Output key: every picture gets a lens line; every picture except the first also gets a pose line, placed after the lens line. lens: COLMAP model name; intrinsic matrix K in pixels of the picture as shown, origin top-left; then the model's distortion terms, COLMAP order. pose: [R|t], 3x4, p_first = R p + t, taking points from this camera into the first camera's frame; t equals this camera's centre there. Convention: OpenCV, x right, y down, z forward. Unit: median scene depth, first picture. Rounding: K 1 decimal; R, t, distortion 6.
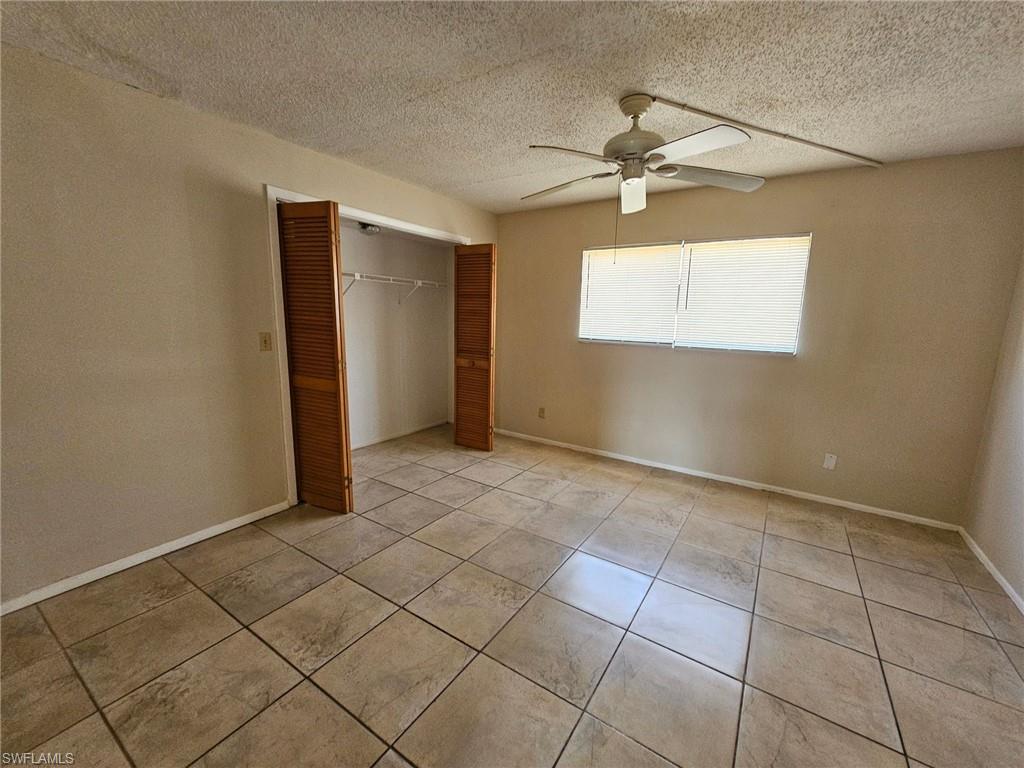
lens RADIAL K [[419.6, 0, 518.9], [0, 419.6, 382.5], [0, 0, 1]] dist [0.000863, 0.000605]
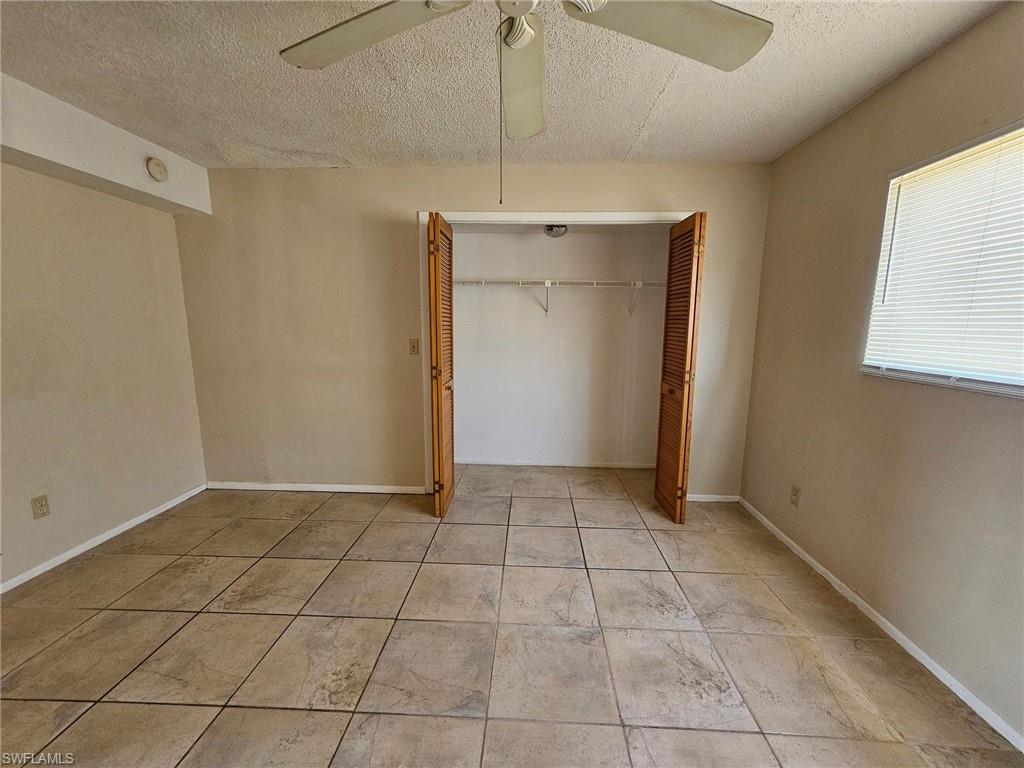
lens RADIAL K [[419.6, 0, 510.4], [0, 419.6, 387.1], [0, 0, 1]] dist [0.000863, 0.000605]
pose [[0.504901, 0.110090, -0.856128, 0.483561], [-0.134580, 0.989744, 0.047904, -0.068187], [0.852621, 0.091031, 0.514539, 0.559489]]
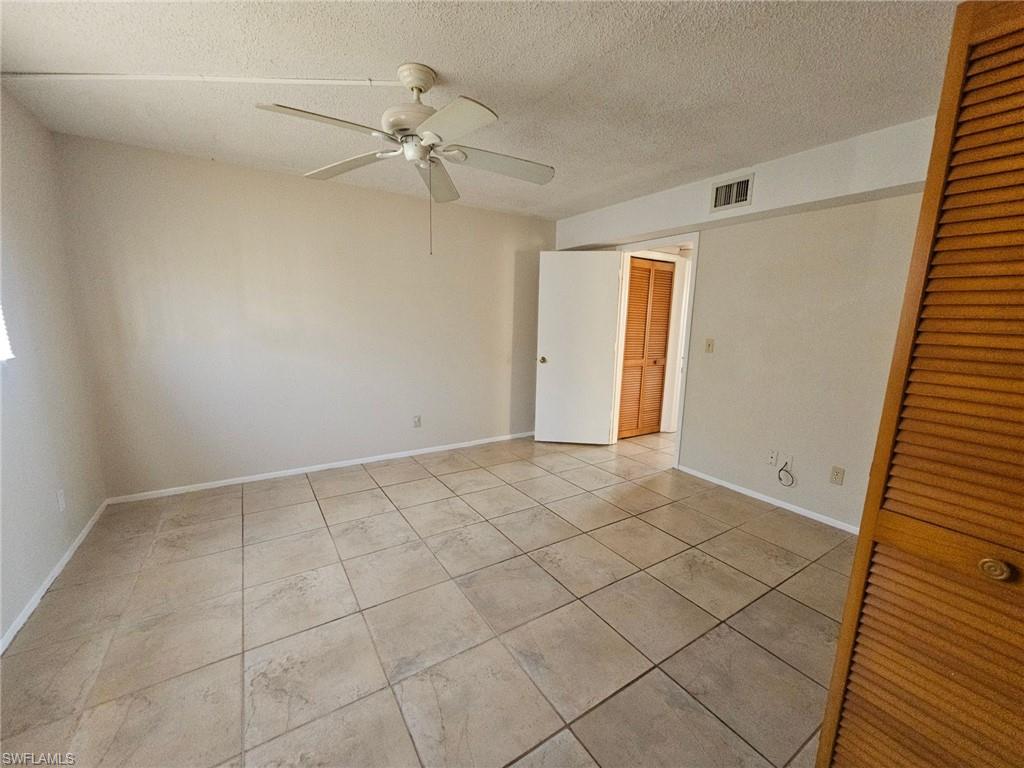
lens RADIAL K [[419.6, 0, 514.9], [0, 419.6, 391.5], [0, 0, 1]] dist [0.000863, 0.000605]
pose [[-0.911310, -0.116680, 0.394841, -0.231135], [0.021869, 0.943932, 0.329415, -0.211044], [-0.411139, 0.308834, -0.857663, 1.281700]]
